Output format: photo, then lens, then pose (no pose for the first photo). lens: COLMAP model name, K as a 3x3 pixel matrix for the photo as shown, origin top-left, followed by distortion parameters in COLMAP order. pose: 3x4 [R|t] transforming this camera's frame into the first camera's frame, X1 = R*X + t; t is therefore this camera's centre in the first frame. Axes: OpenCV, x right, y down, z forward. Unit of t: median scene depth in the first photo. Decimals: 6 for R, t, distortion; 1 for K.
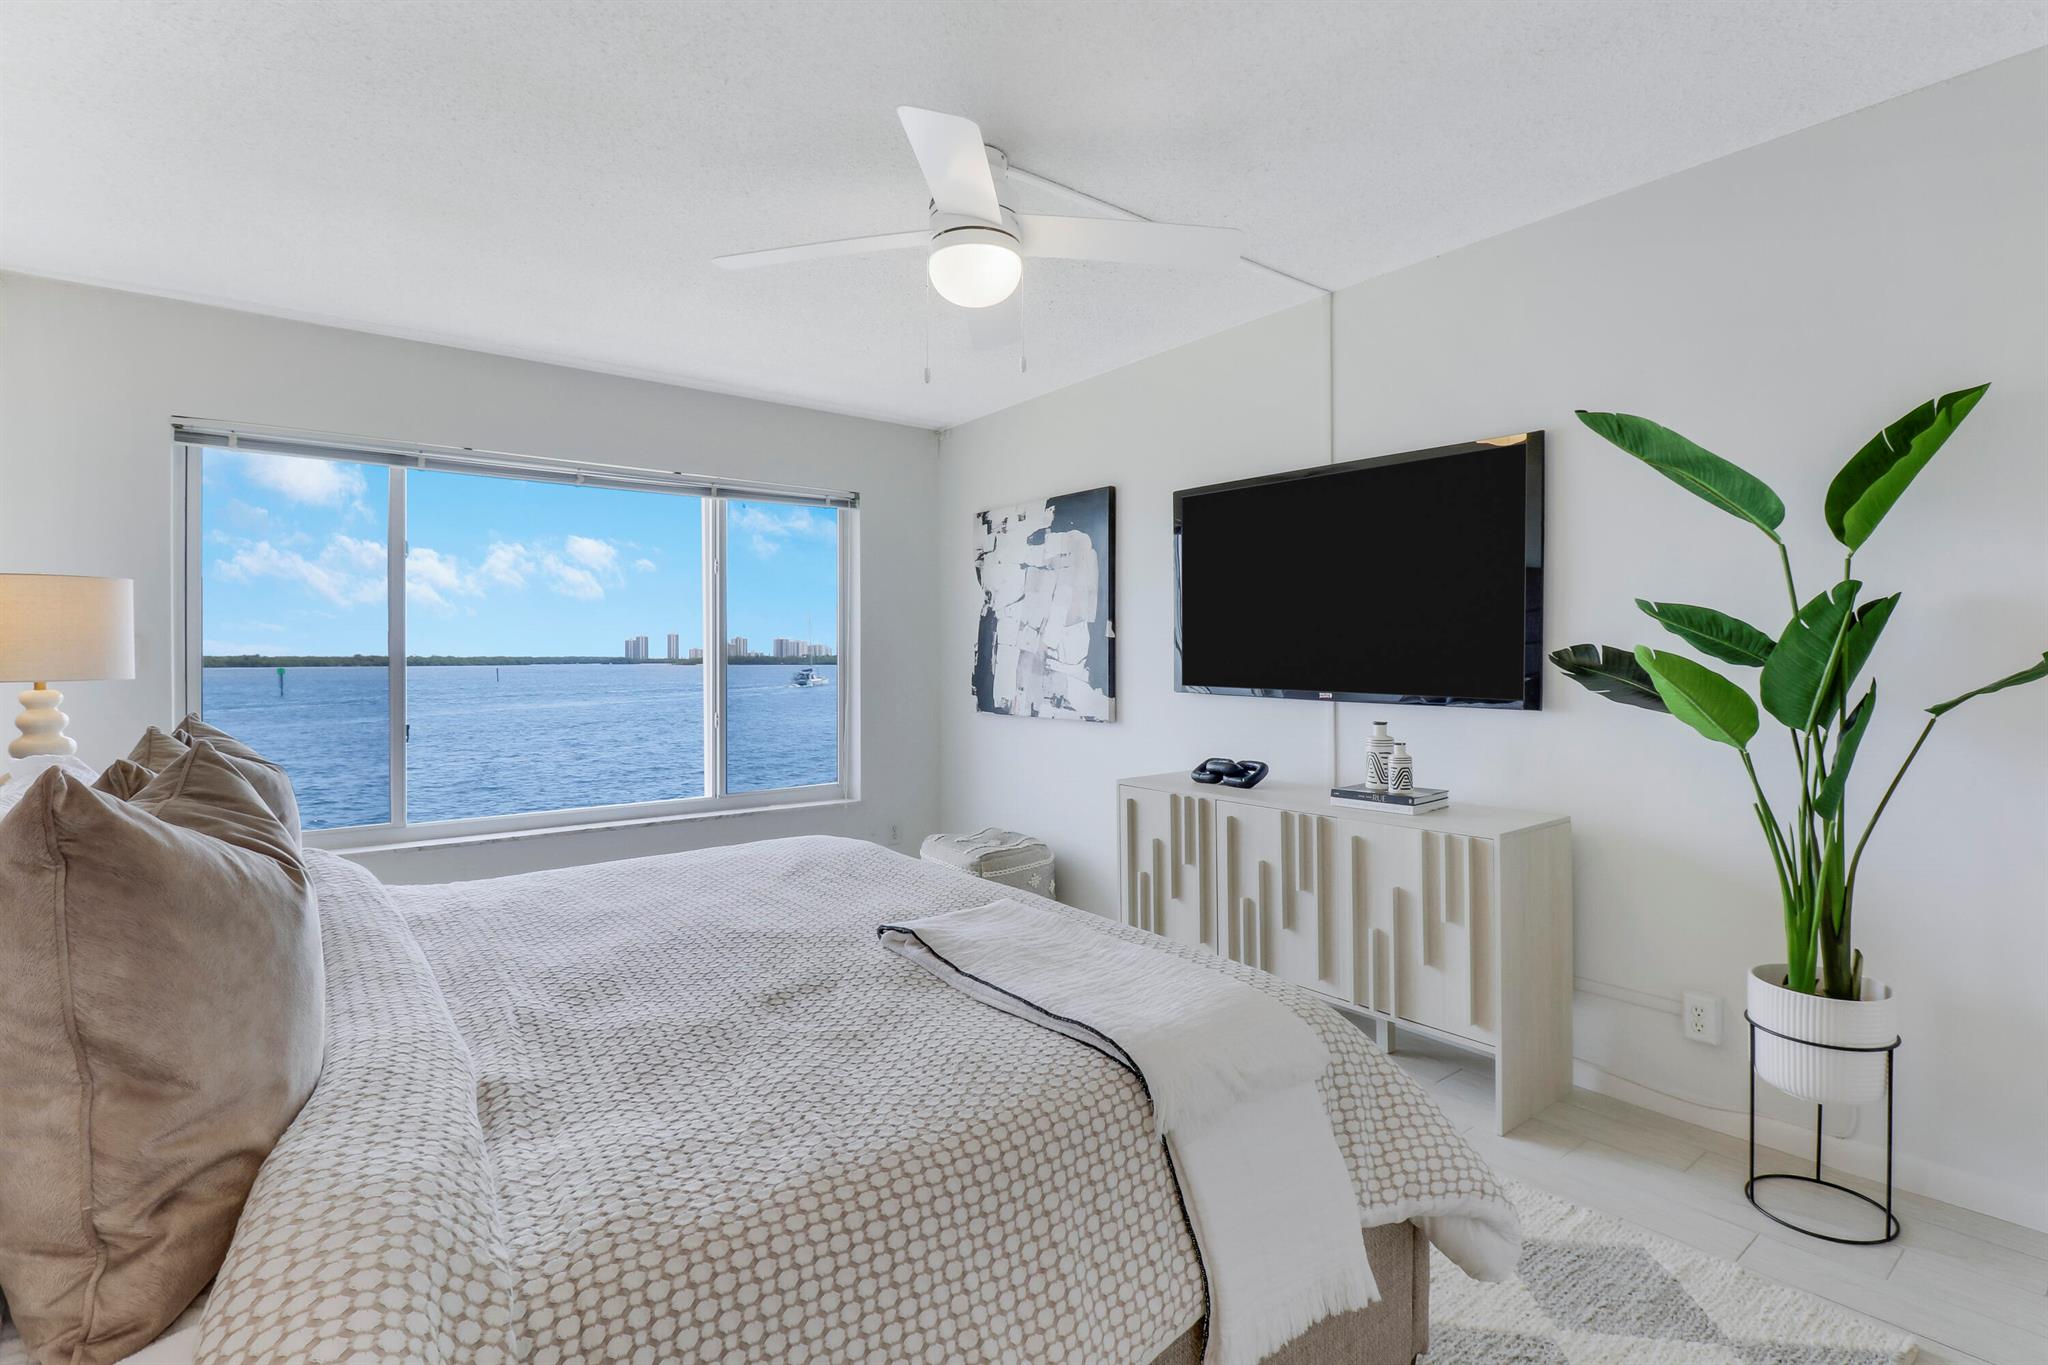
lens RADIAL K [[966.5, 0, 1024.9], [0, 966.5, 672.3], [0, 0, 1]] dist [-0.000981, -0.013361]
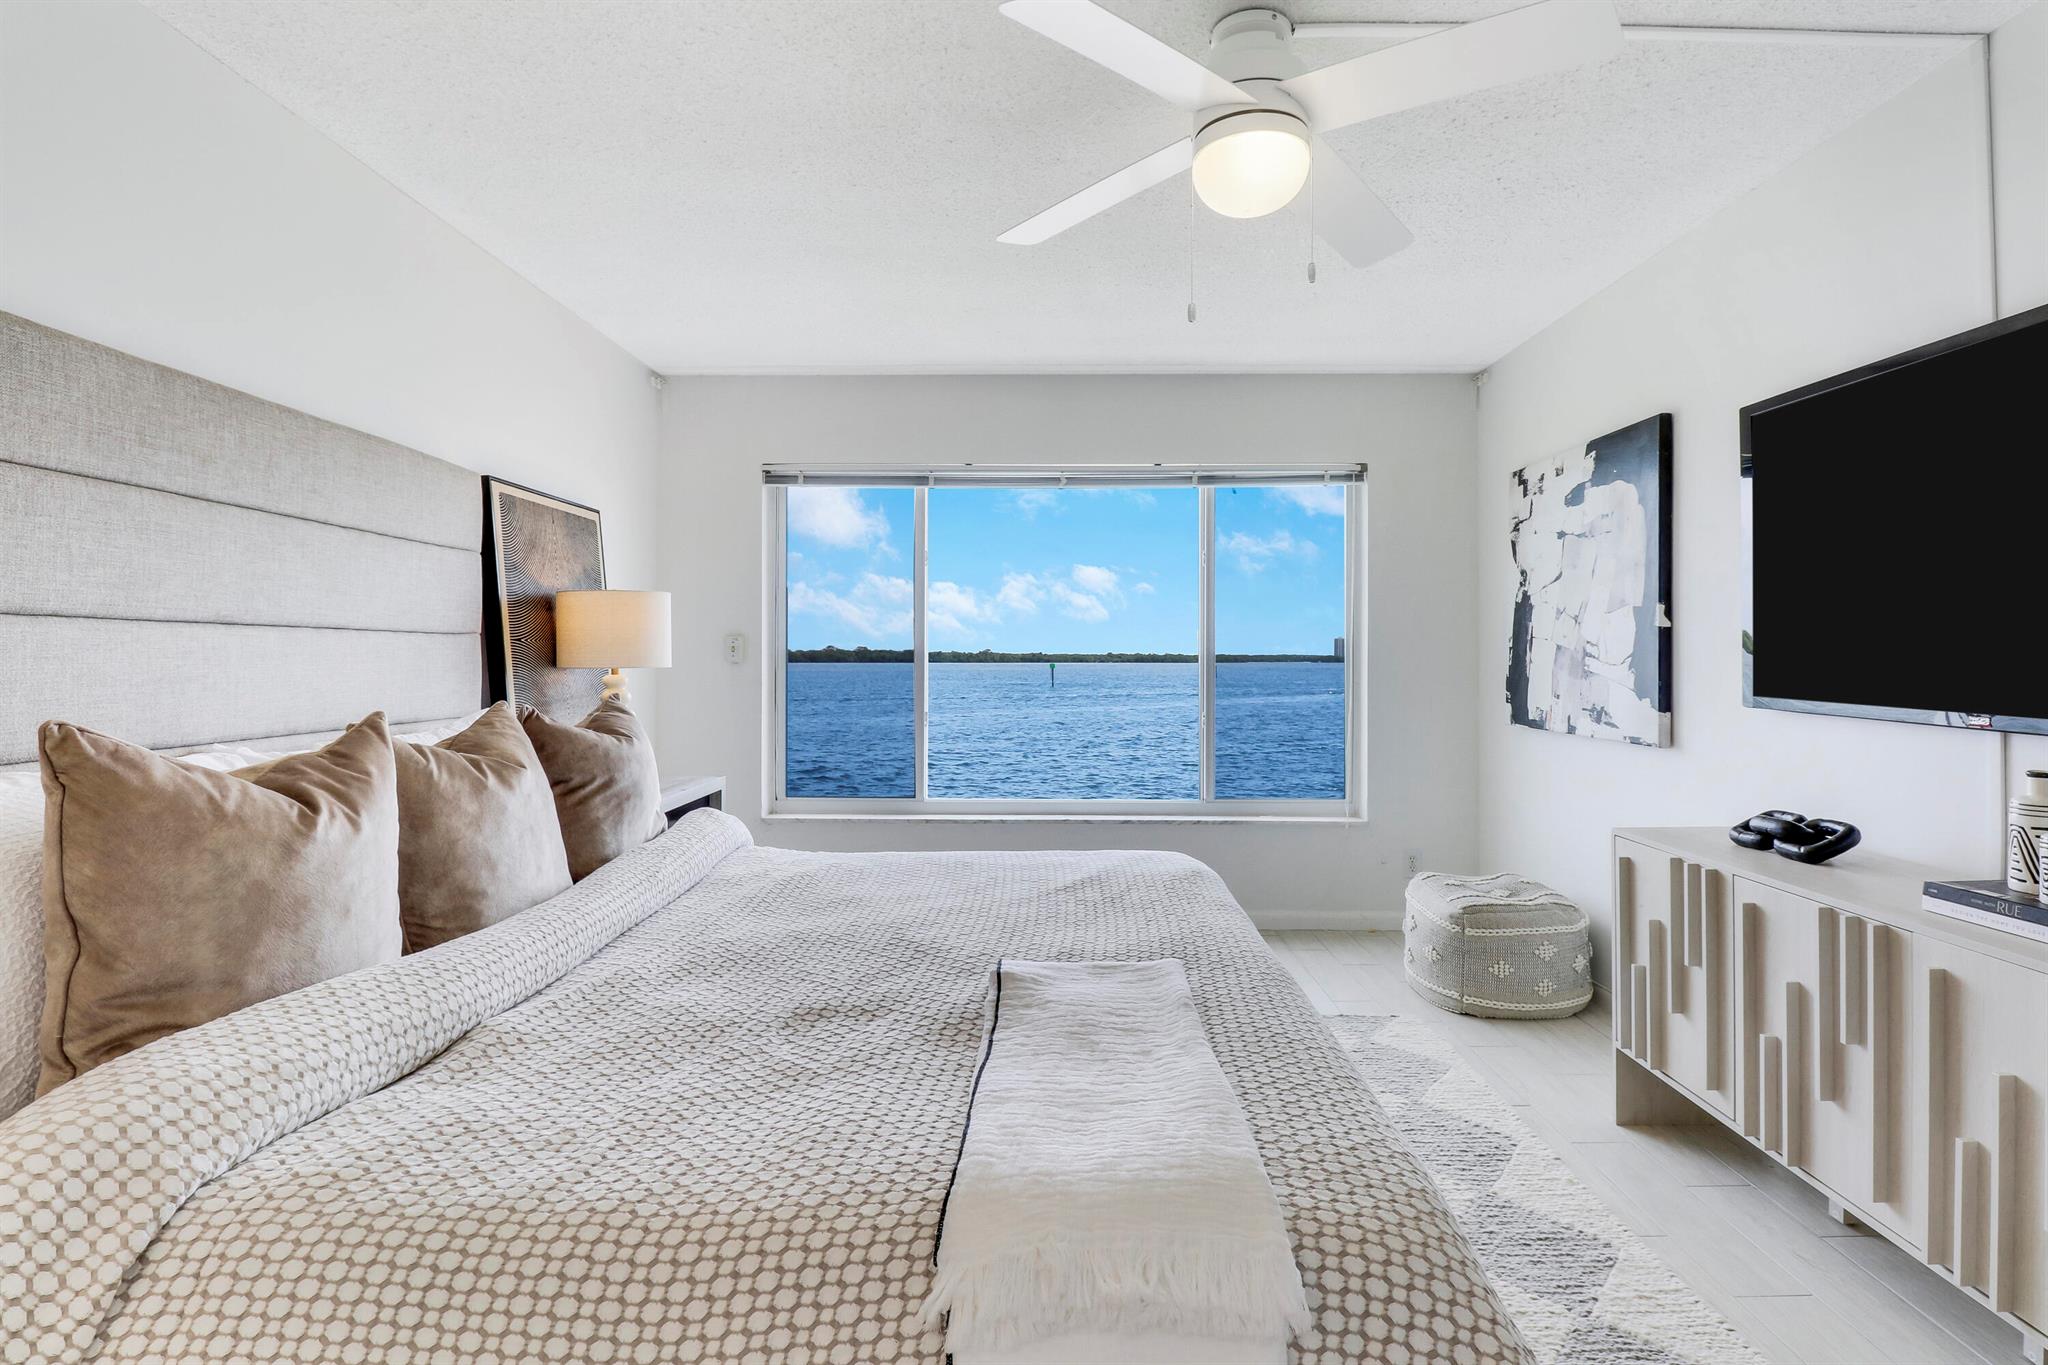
lens RADIAL K [[1007.2, 0, 1022.7], [0, 1007.2, 667.0], [0, 0, 1]] dist [0.000685, -0.015157]
pose [[0.778484, 0.010706, -0.627573, 0.185684], [-0.013735, 0.999906, 0.000021, -0.000309], [0.627514, 0.008603, 0.778558, 0.133602]]
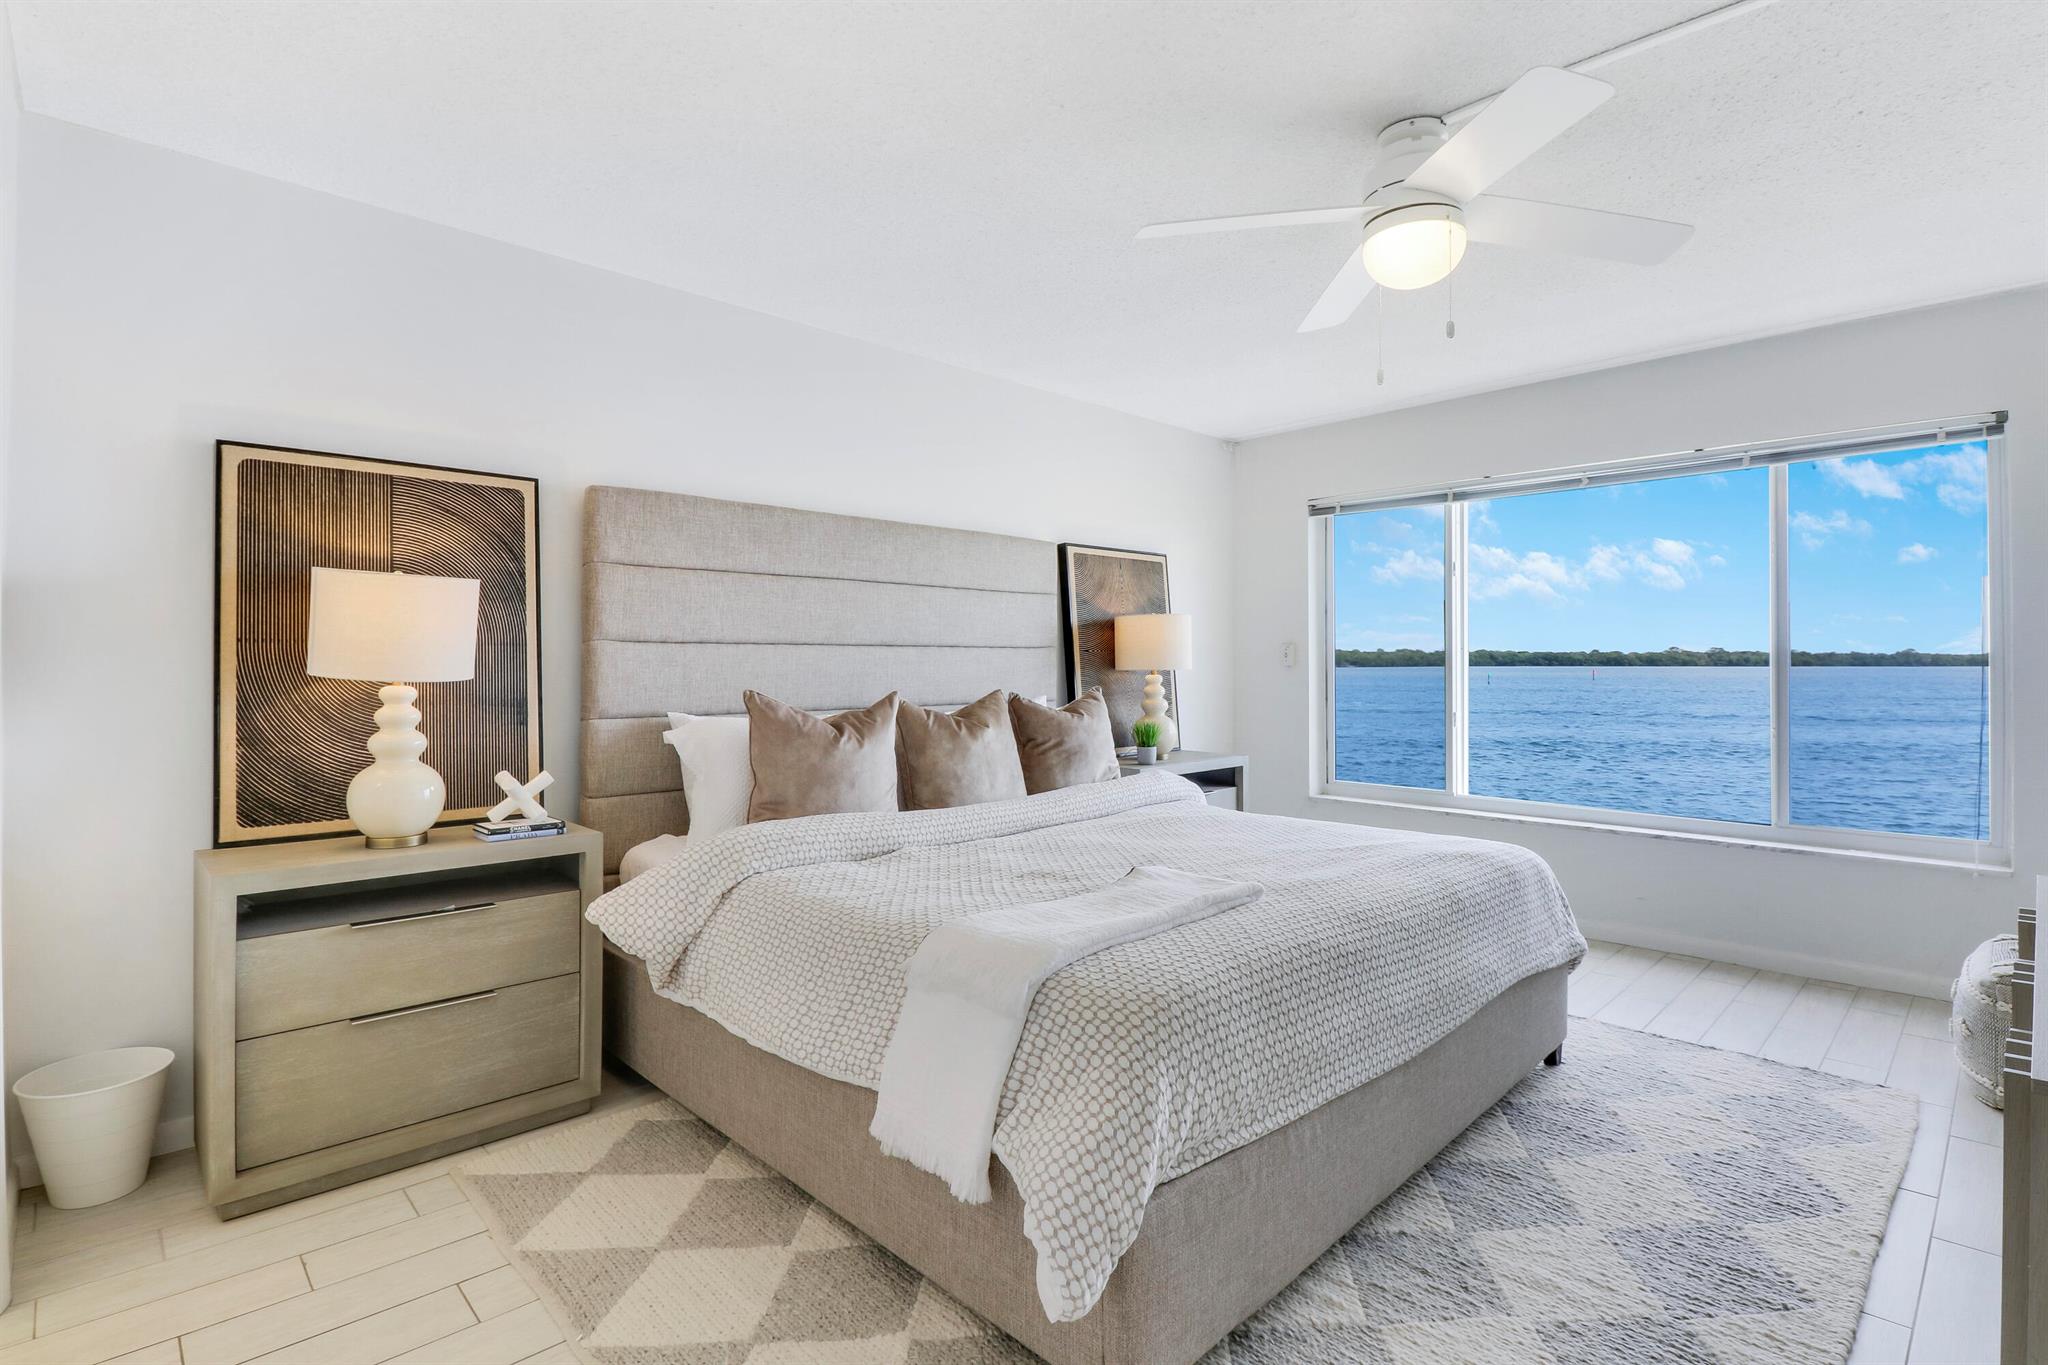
lens RADIAL K [[984.3, 0, 1024.0], [0, 984.3, 682.5], [0, 0, 1]] dist [-0.000732, -0.013275]
pose [[0.101306, 0.025032, -0.994540, 0.513871], [-0.013244, 0.999629, 0.023811, -0.005528], [0.994767, 0.010759, 0.101600, 0.309227]]
